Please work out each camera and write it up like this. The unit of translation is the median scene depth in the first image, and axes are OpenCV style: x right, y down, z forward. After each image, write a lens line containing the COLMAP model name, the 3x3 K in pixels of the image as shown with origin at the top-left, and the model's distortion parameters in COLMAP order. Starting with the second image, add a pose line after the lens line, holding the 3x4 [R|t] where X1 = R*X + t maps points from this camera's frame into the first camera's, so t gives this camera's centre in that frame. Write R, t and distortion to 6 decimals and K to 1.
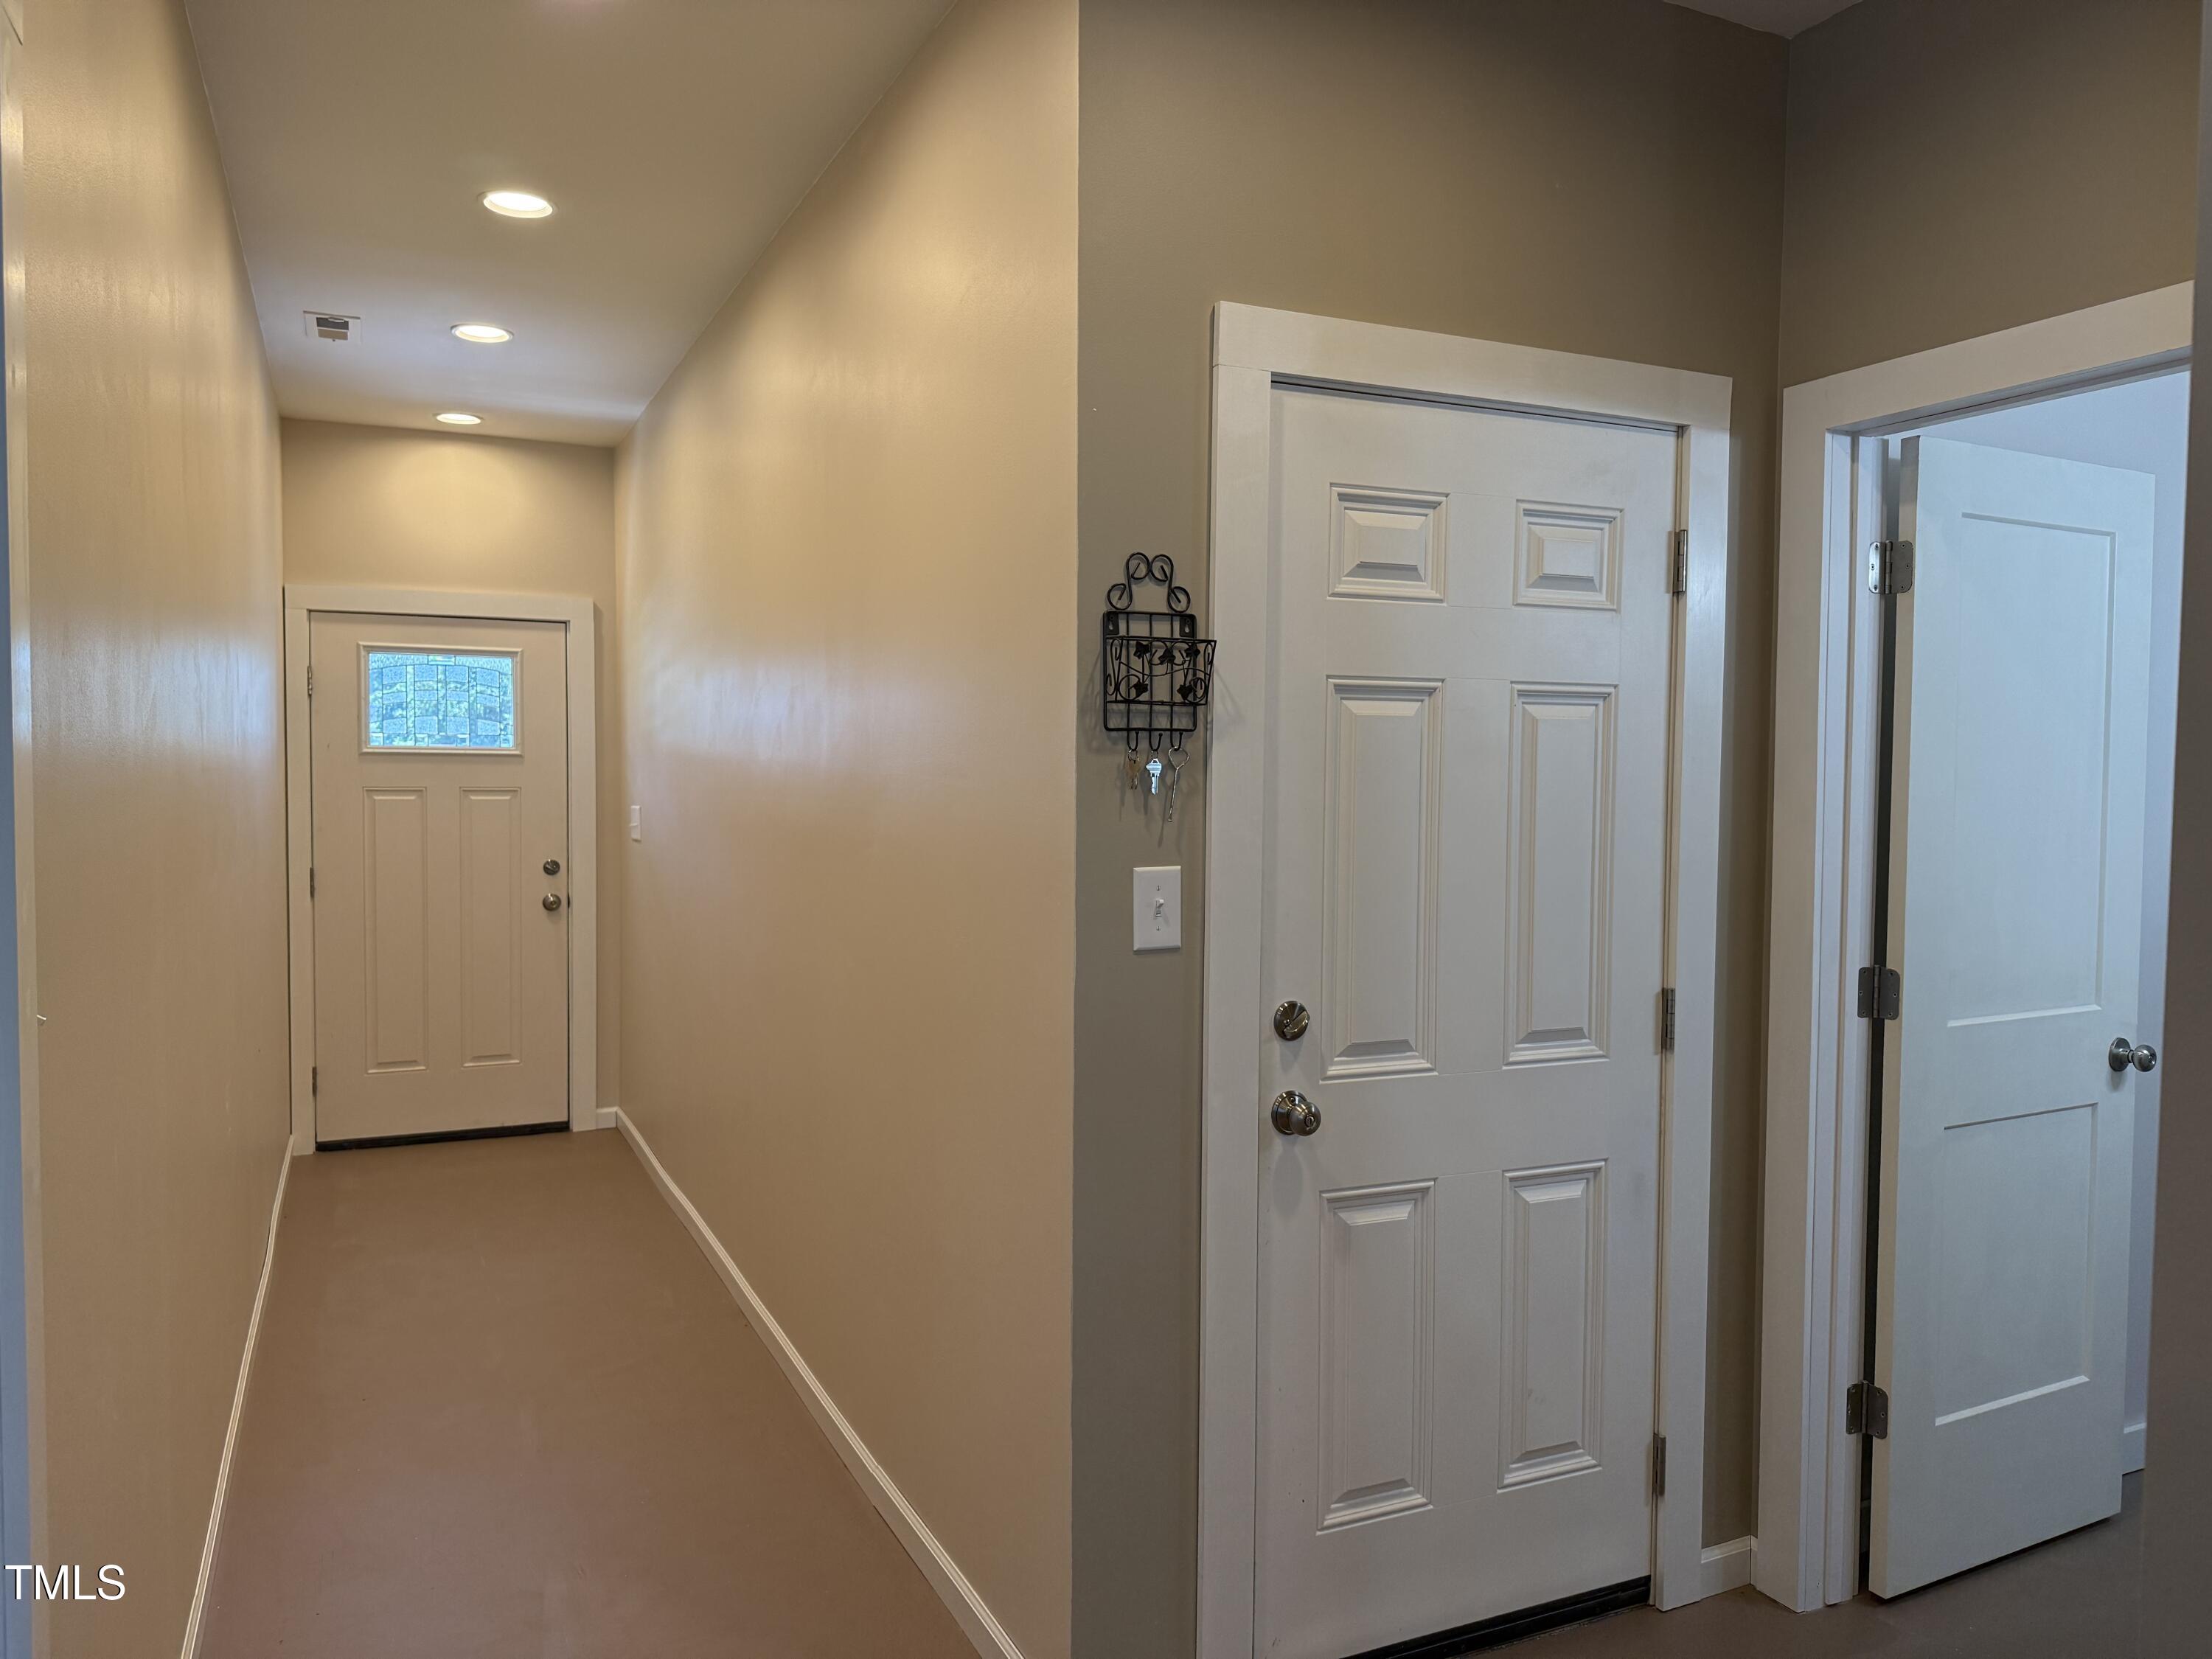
lens RADIAL K [[1551.6, 0, 1106.9], [0, 1551.6, 831.7], [0, 0, 1]] dist [0.145168, -0.252773]
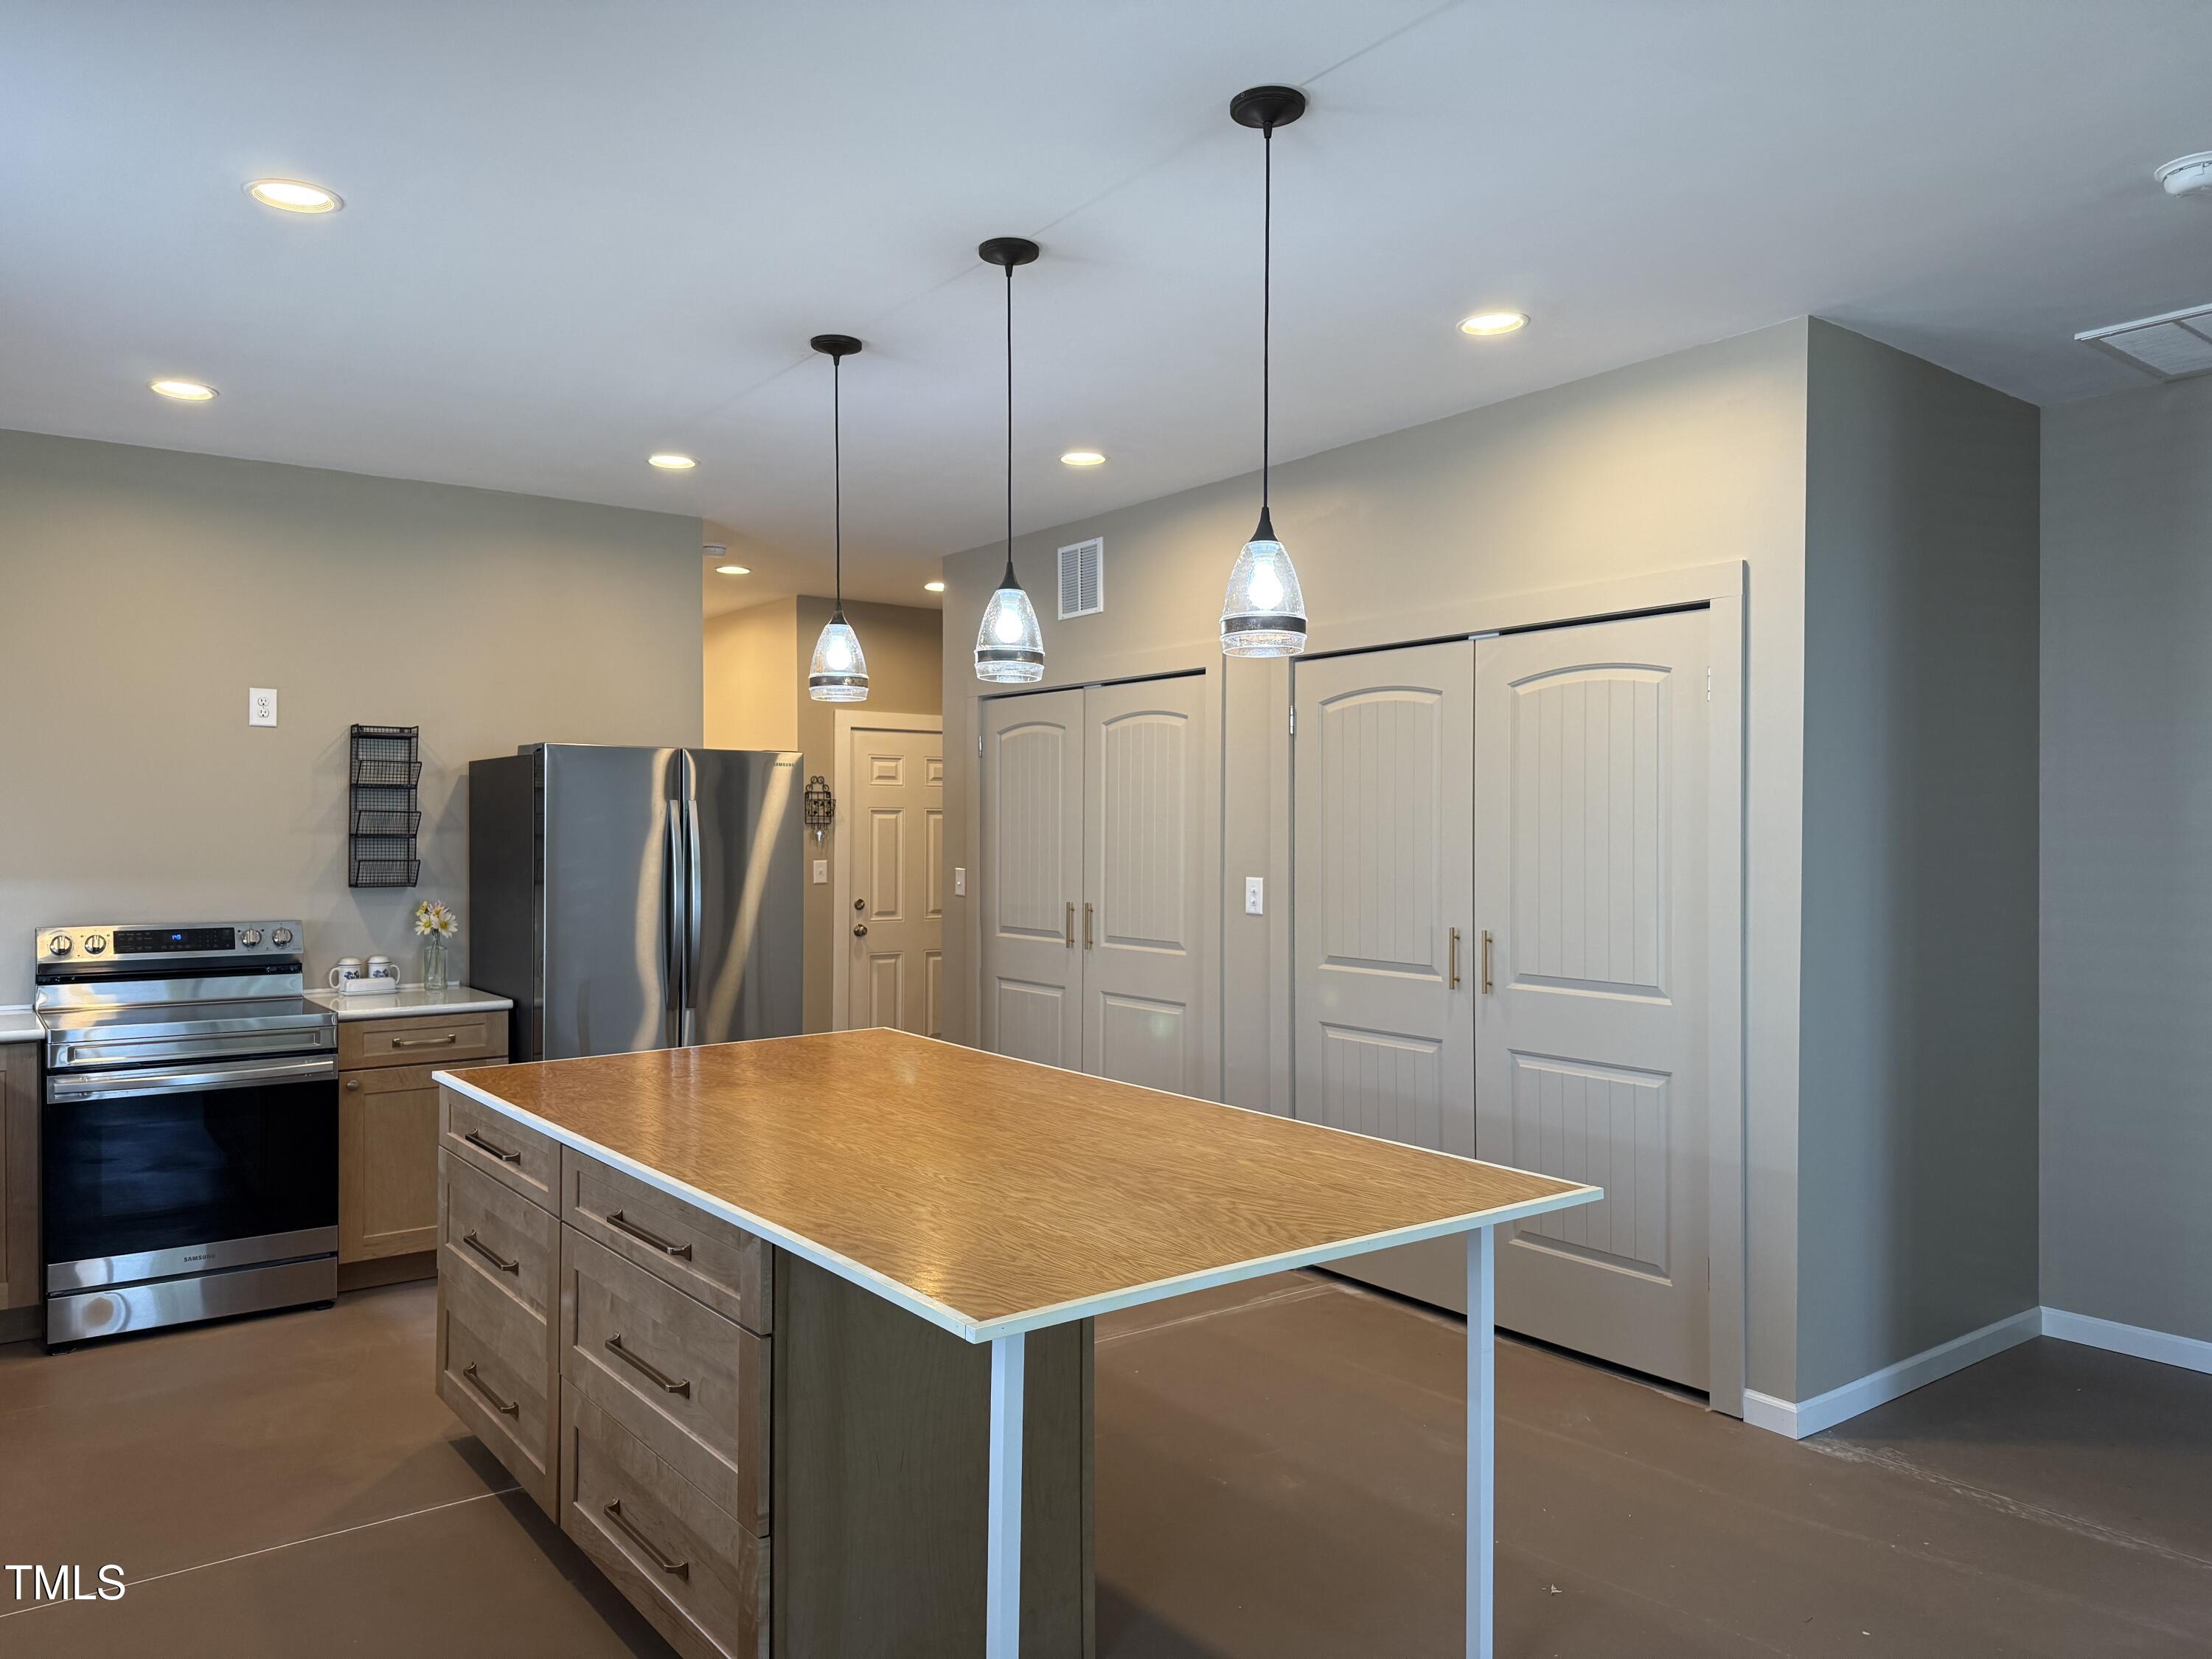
lens RADIAL K [[1551.6, 0, 1106.9], [0, 1551.6, 831.7], [0, 0, 1]] dist [0.145168, -0.252773]
pose [[0.978188, -0.005784, 0.207641, -0.064080], [0.013563, 0.999258, -0.036061, 0.089090], [-0.207279, 0.038090, 0.977540, -2.530792]]
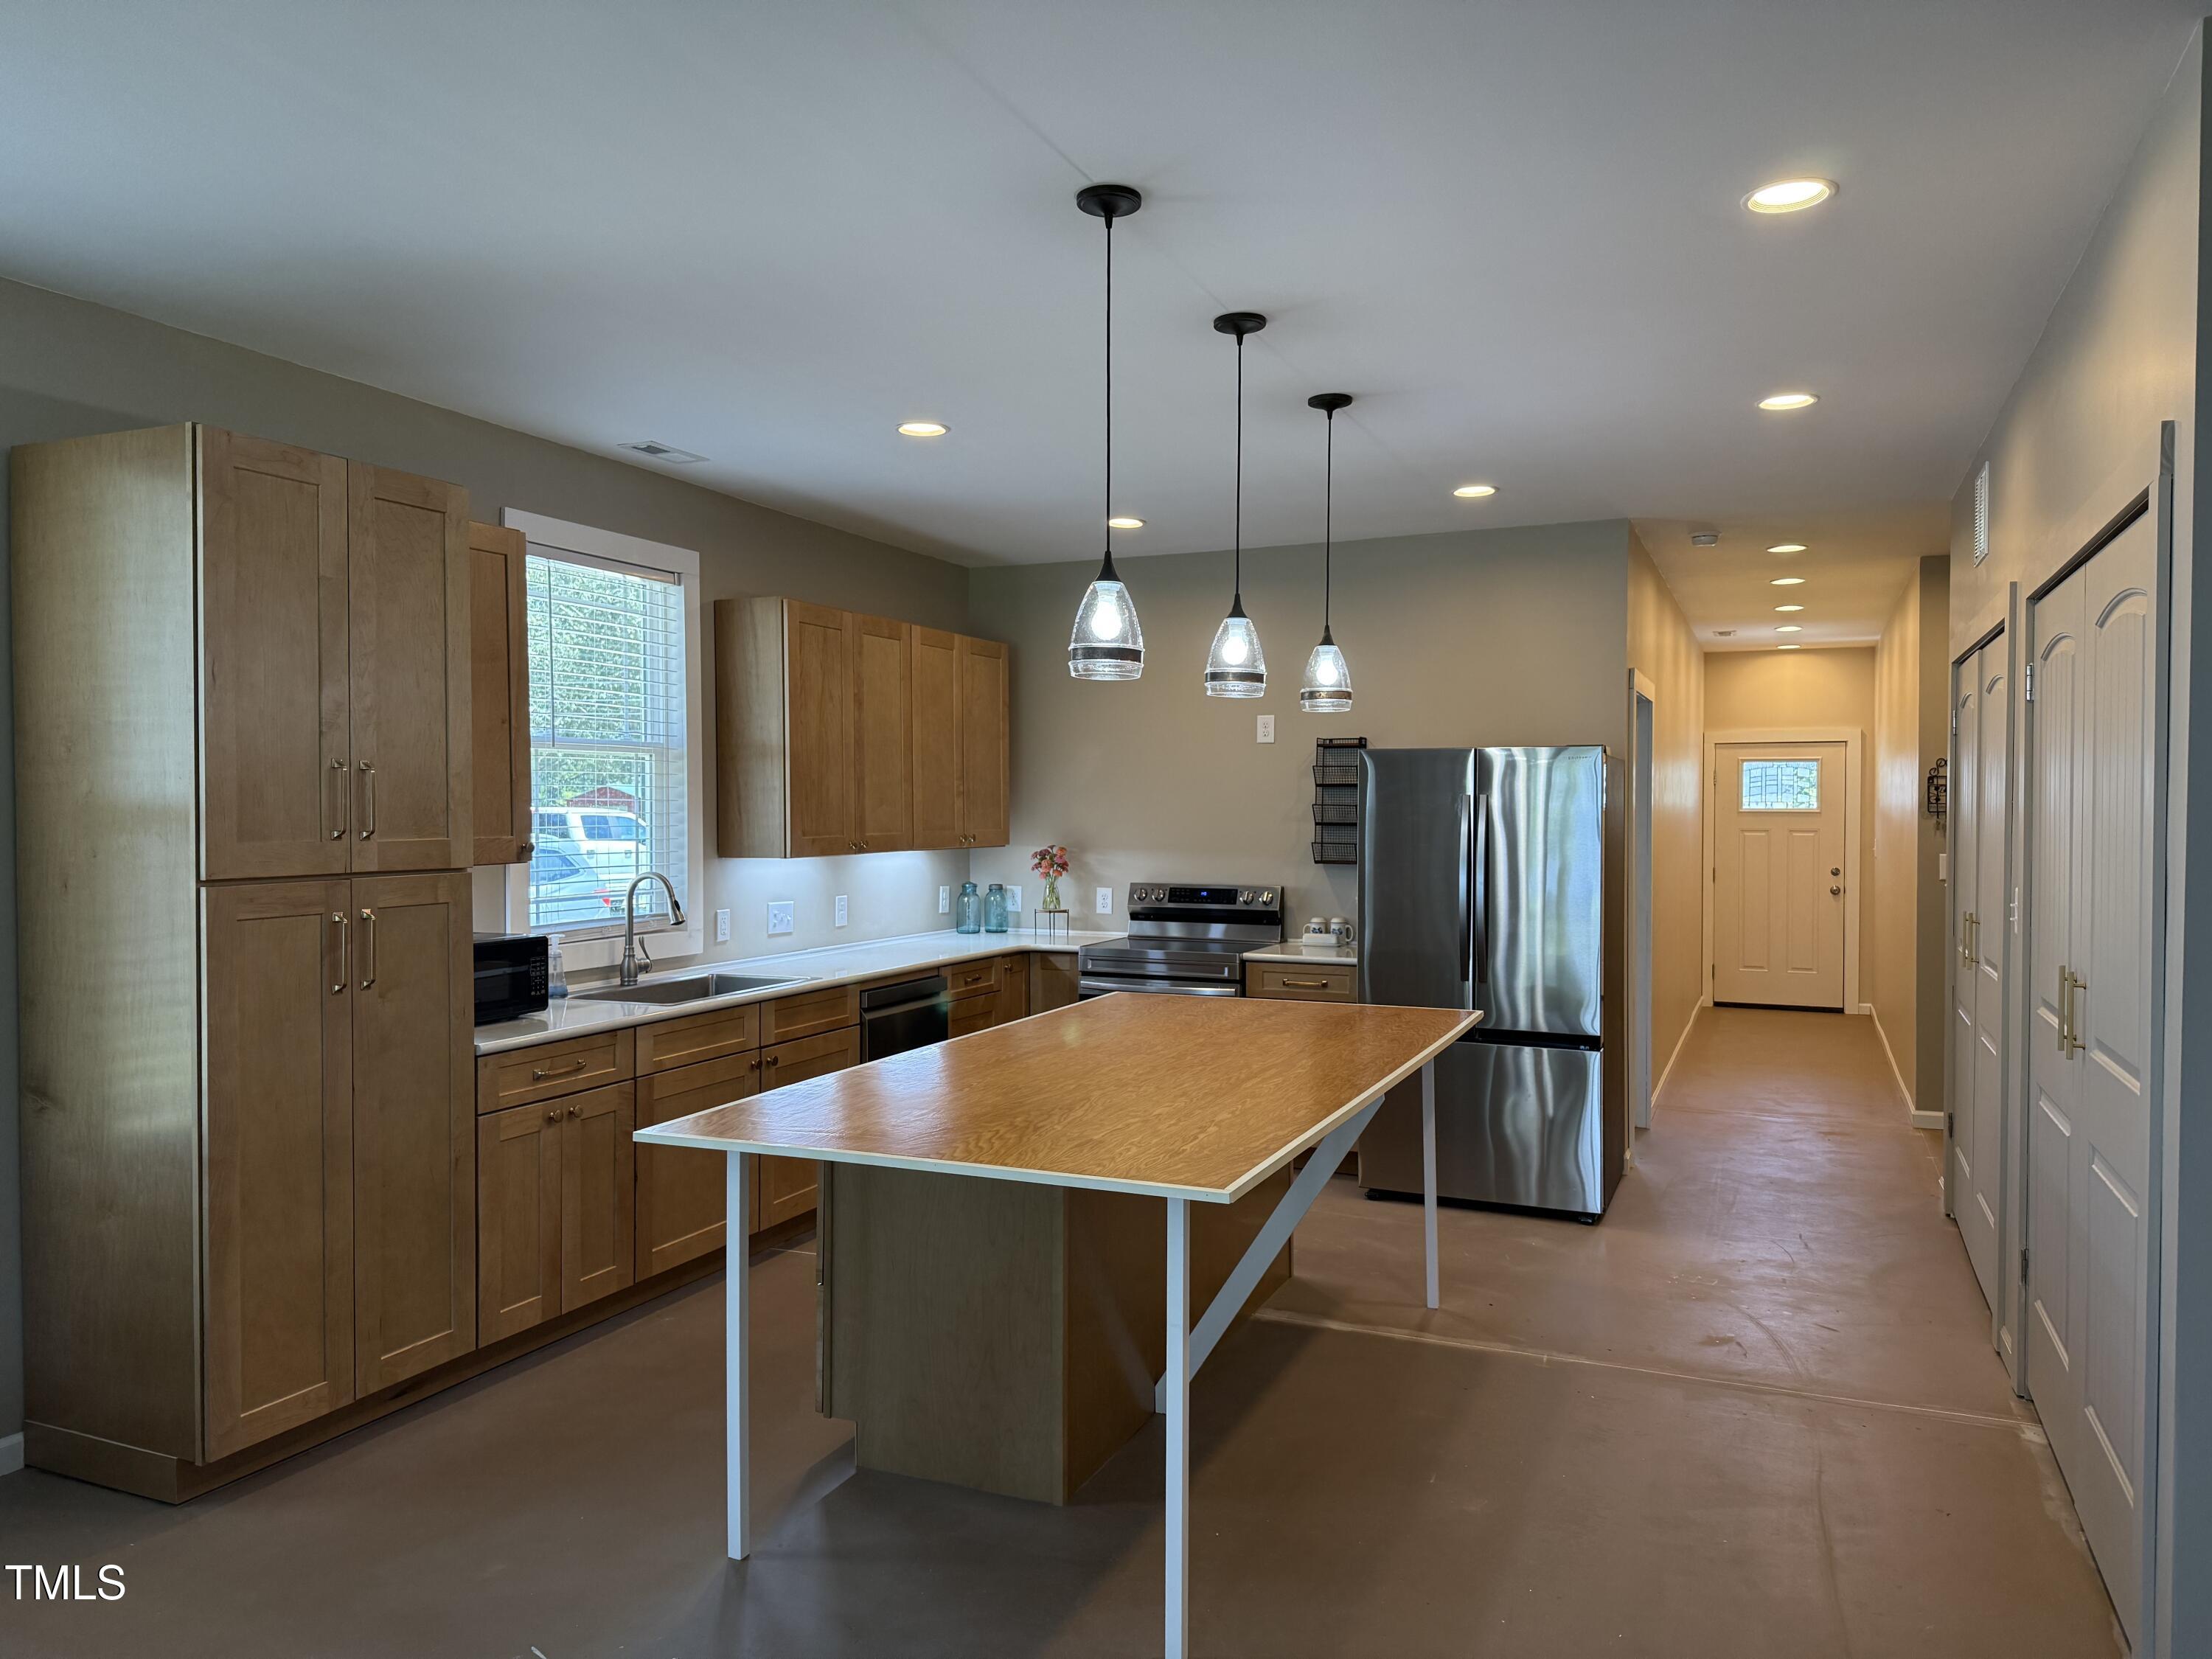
lens RADIAL K [[1551.6, 0, 1106.9], [0, 1551.6, 831.7], [0, 0, 1]] dist [0.145168, -0.252773]
pose [[0.658026, 0.006631, -0.752966, 1.272100], [-0.026833, 0.999533, -0.014648, 0.066776], [0.752517, 0.029843, 0.657896, -2.302540]]
